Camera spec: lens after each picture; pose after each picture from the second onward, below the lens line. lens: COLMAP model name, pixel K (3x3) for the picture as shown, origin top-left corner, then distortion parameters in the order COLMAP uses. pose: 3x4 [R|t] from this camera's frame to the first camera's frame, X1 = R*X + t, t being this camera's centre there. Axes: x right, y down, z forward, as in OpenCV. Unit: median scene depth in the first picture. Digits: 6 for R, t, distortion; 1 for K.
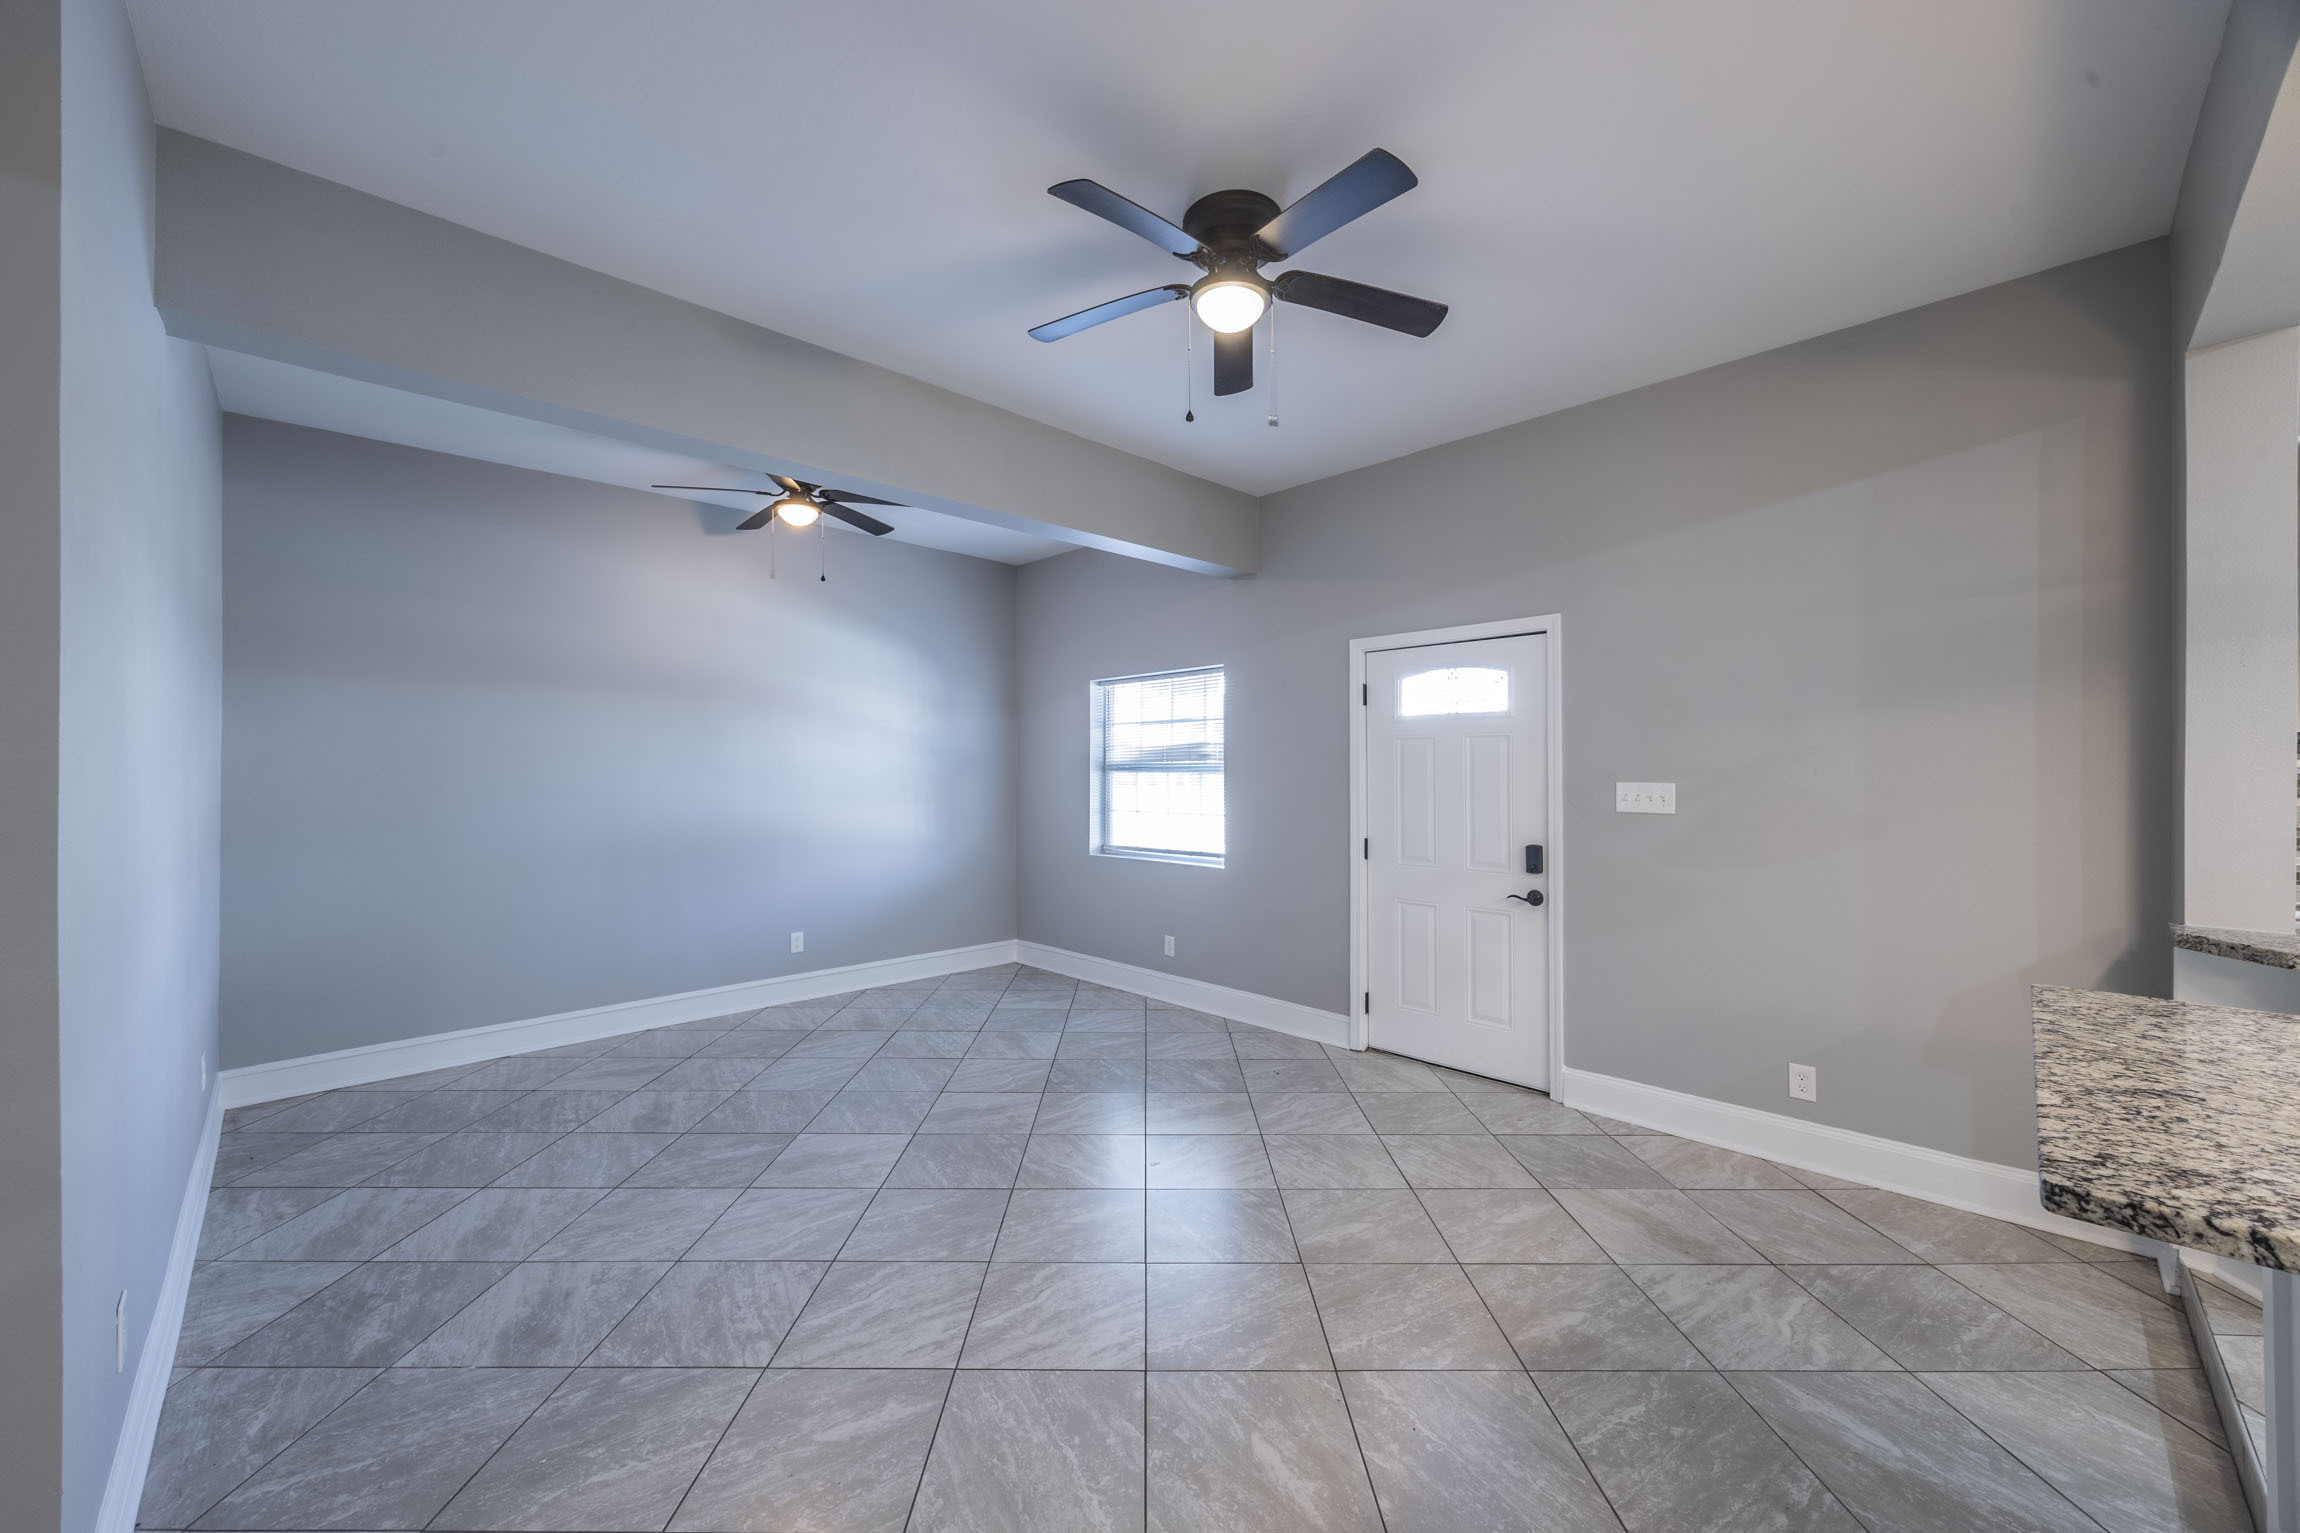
lens RADIAL K [[882.9, 0, 1136.8], [0, 882.9, 773.8], [0, 0, 1]] dist [-0.008467, 0.000229]
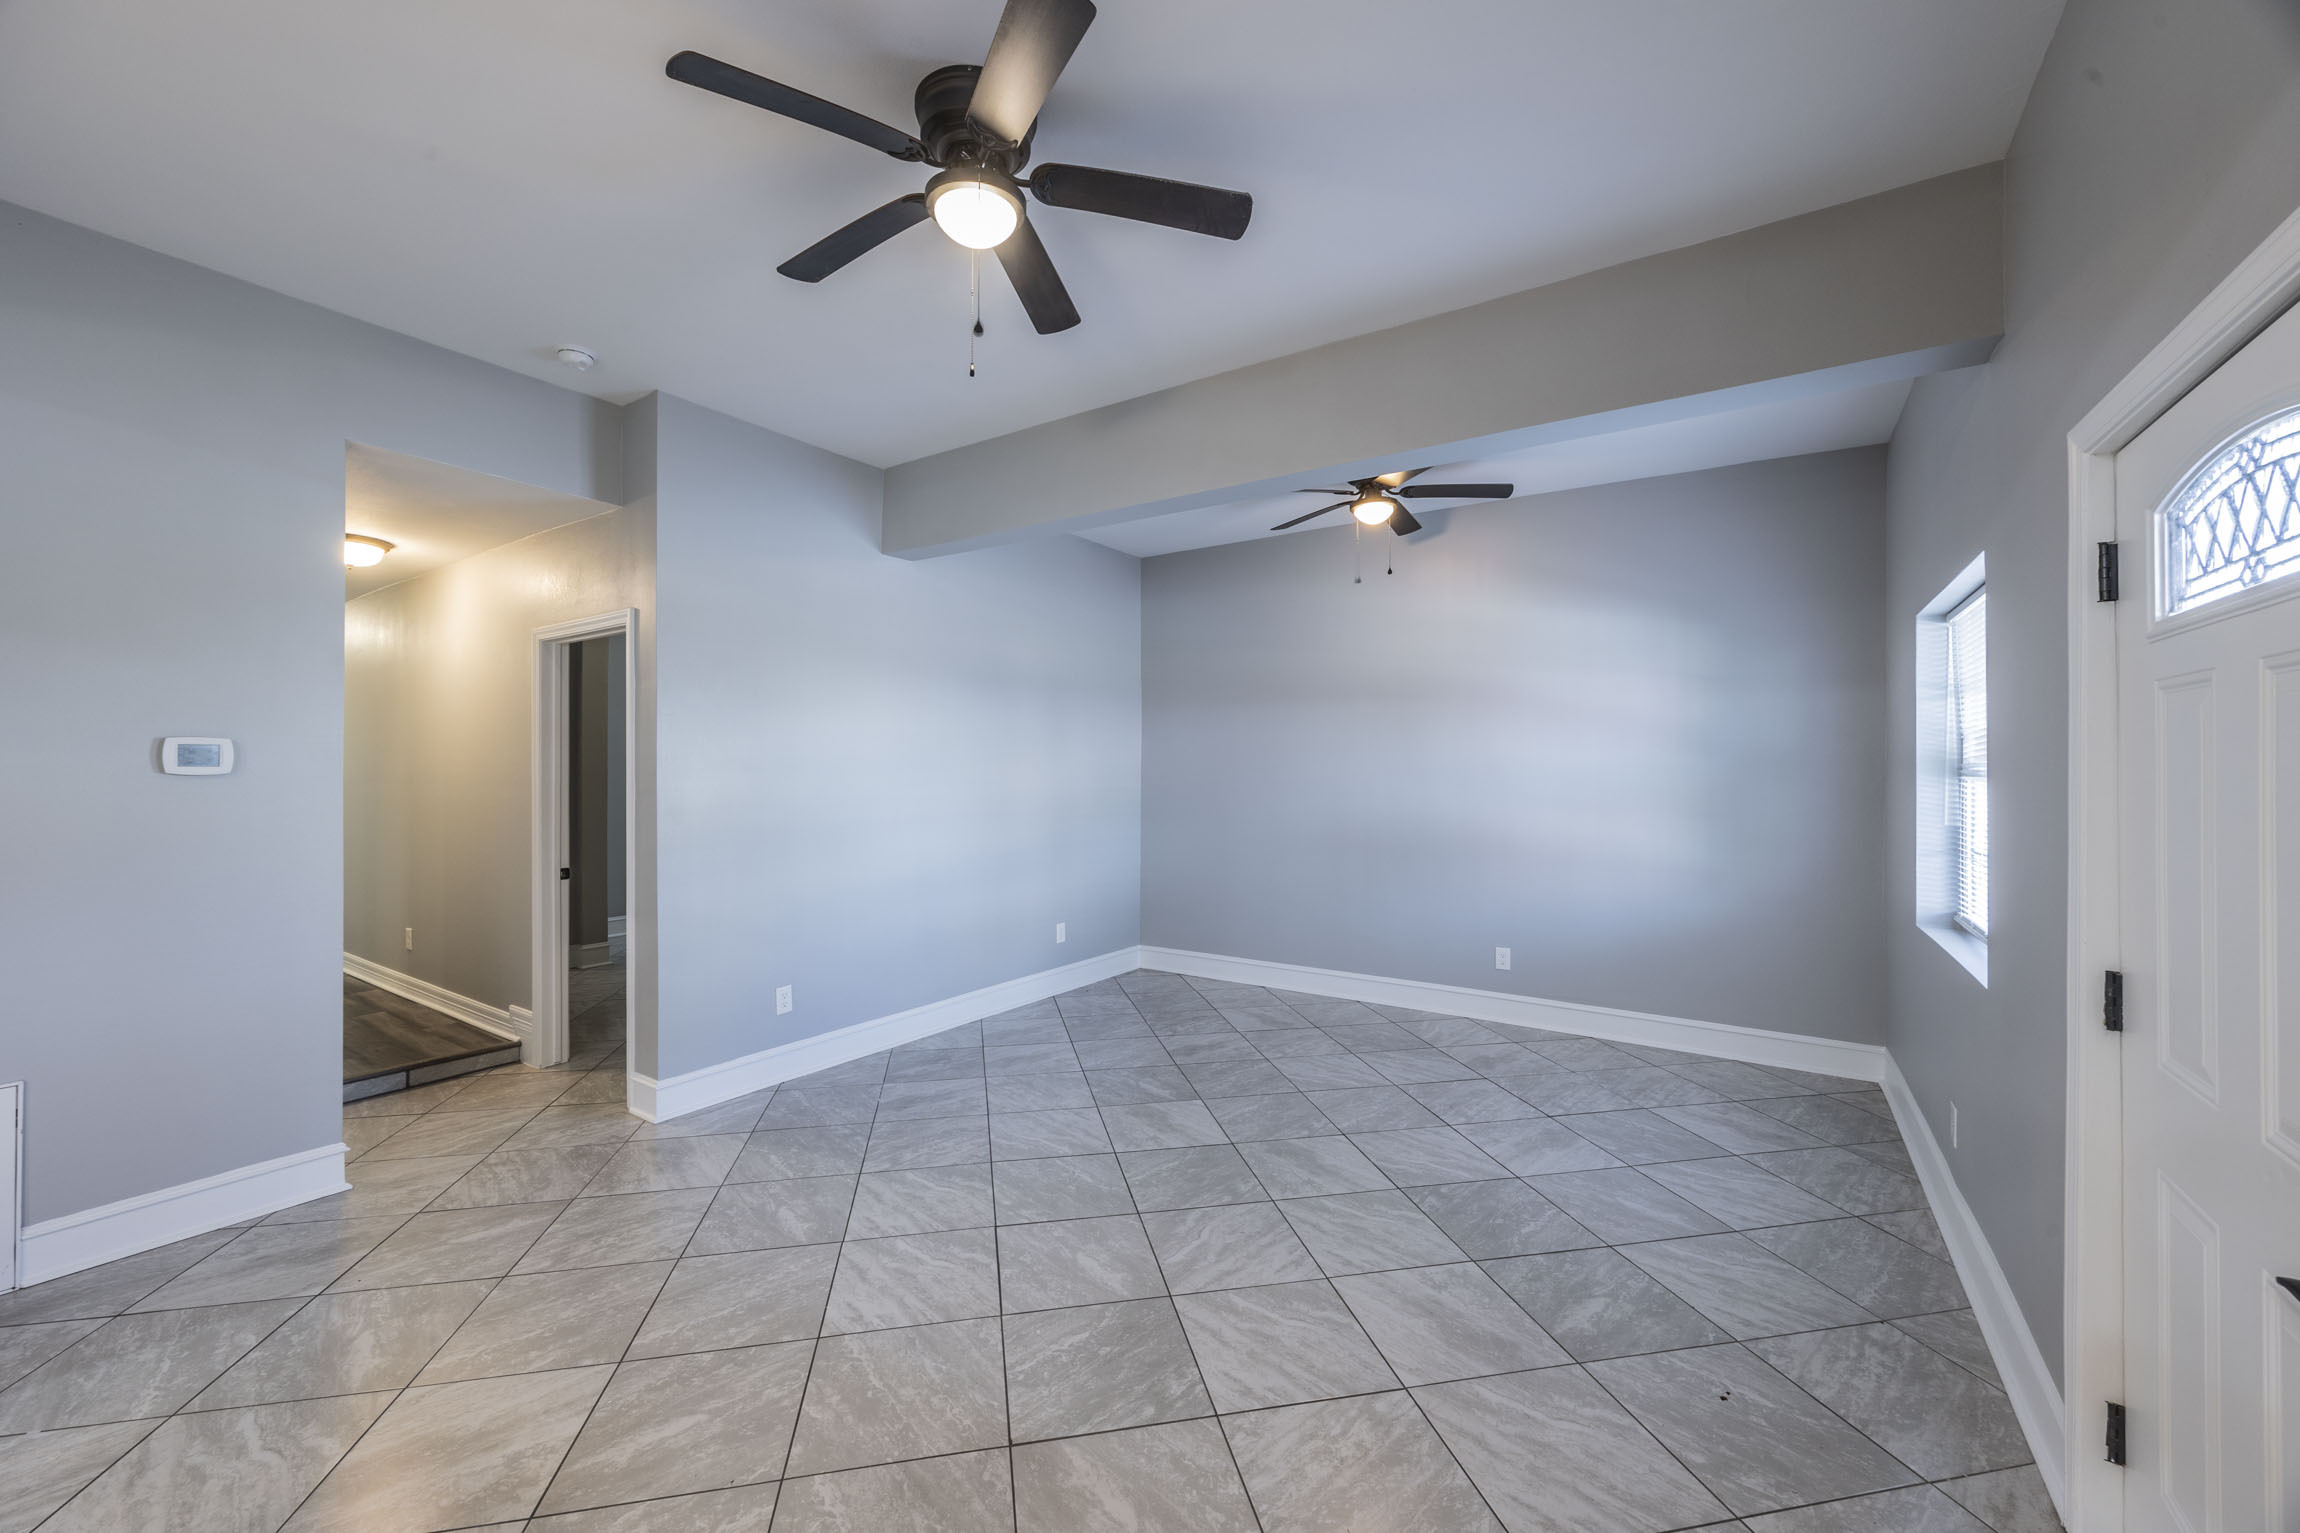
lens RADIAL K [[882.9, 0, 1144.2], [0, 882.9, 747.8], [0, 0, 1]] dist [-0.008467, 0.000229]
pose [[0.206353, -0.020053, -0.978272, 0.588734], [-0.012152, 0.999660, -0.023055, -0.001175], [0.978402, 0.016646, 0.206039, 0.603963]]
